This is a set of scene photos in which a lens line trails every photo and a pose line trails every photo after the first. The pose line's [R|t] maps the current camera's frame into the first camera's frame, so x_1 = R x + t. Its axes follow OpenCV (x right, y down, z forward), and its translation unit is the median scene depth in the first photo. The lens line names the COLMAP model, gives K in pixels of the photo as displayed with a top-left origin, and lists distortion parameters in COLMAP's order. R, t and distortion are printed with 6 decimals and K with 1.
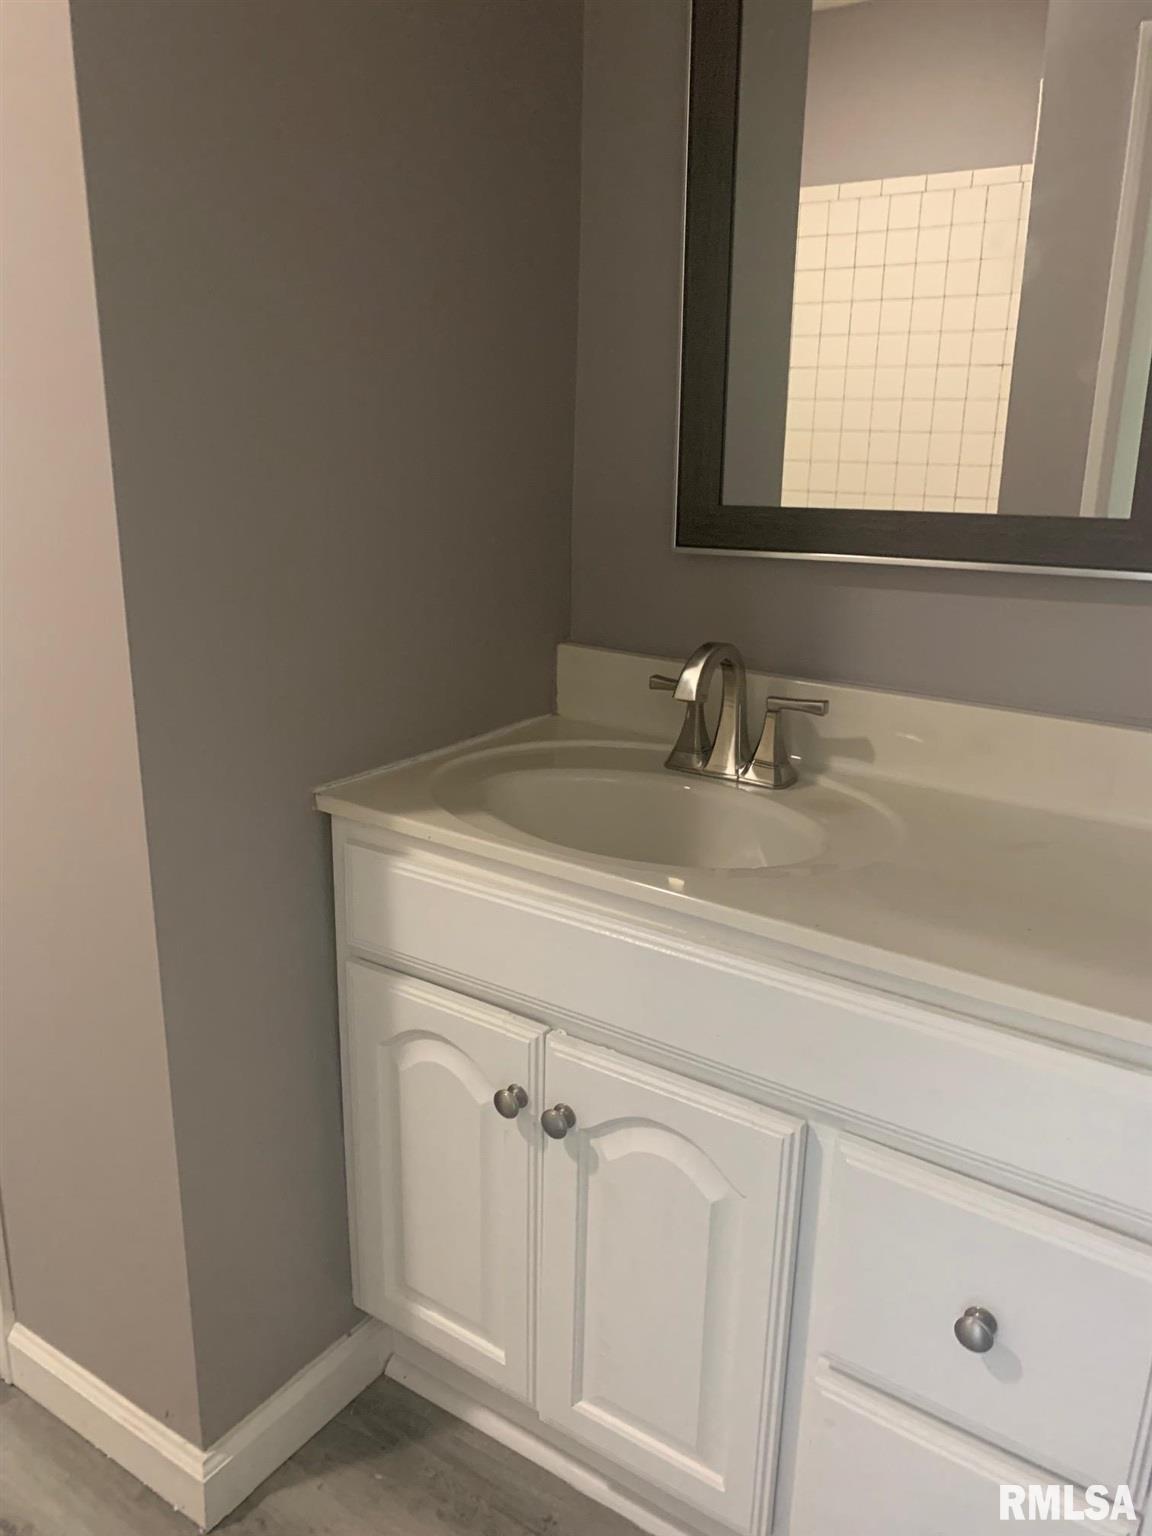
lens RADIAL K [[1194.5, 0, 578.9], [0, 1194.5, 774.7], [0, 0, 1]] dist [-0.008067, -0.002371]
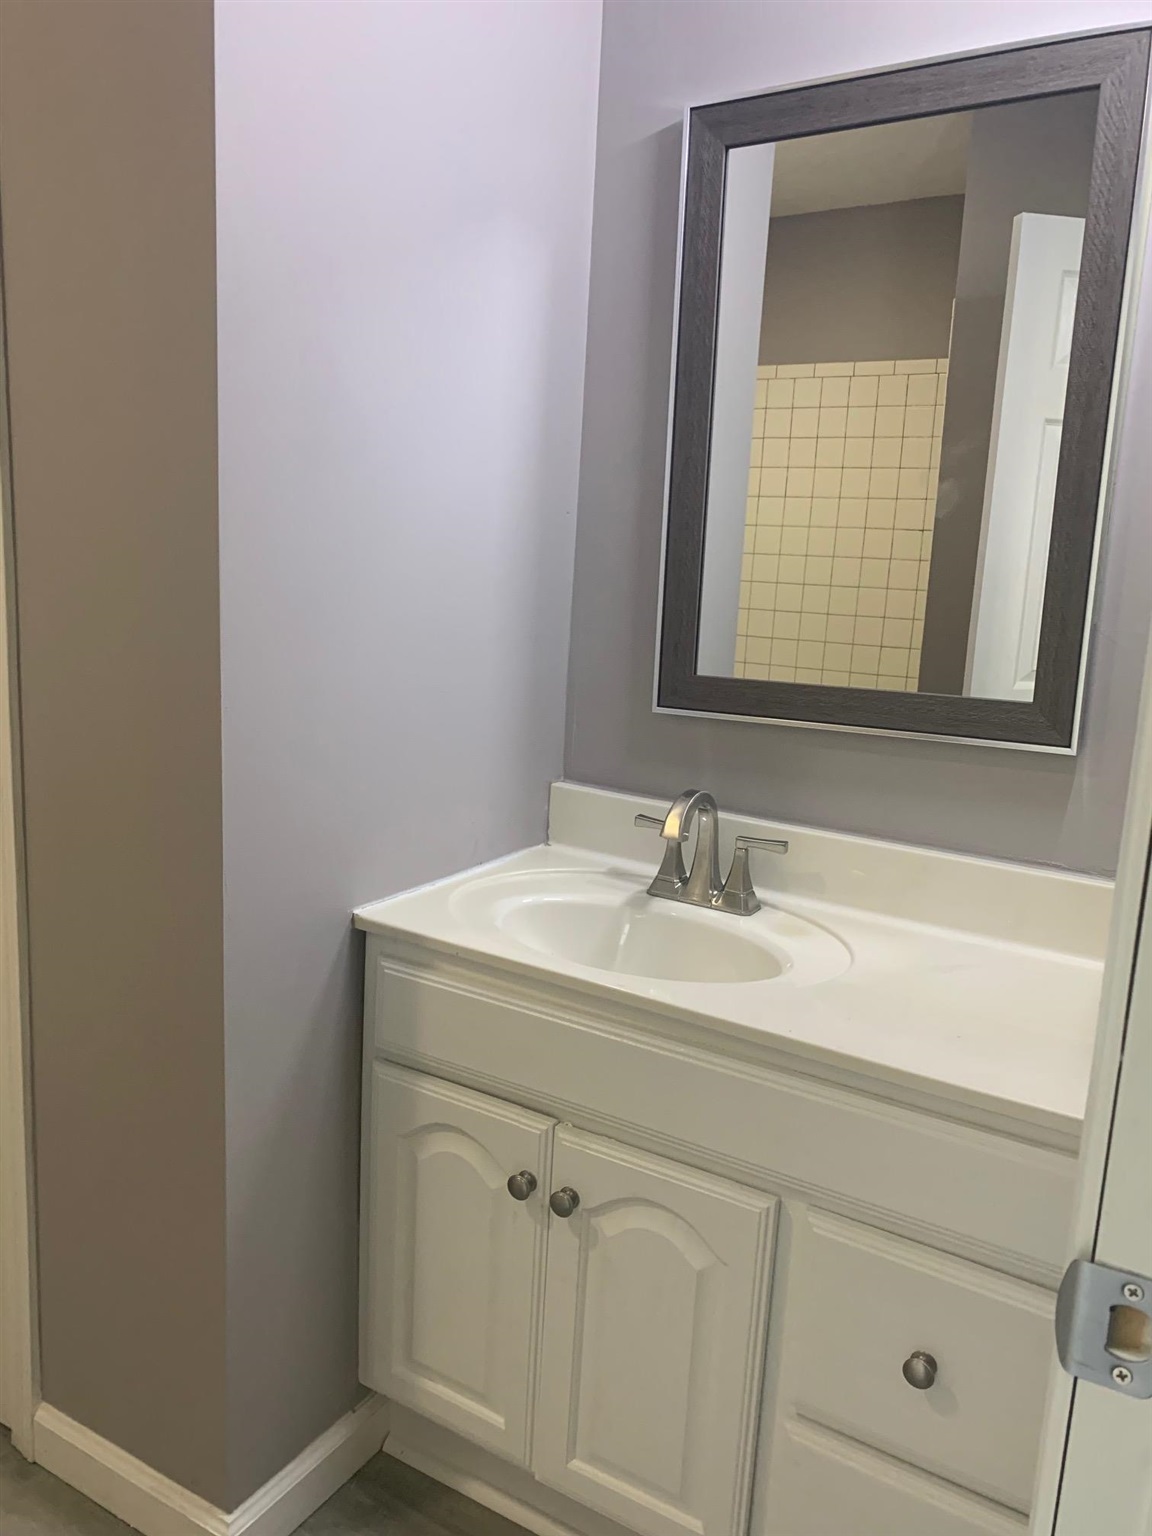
lens RADIAL K [[1194.5, 0, 578.9], [0, 1194.5, 774.7], [0, 0, 1]] dist [-0.008067, -0.002371]
pose [[0.997888, 0.024174, 0.060291, -0.080871], [-0.018177, 0.995011, -0.098096, -0.011330], [-0.062362, 0.096793, 0.993349, -0.194786]]
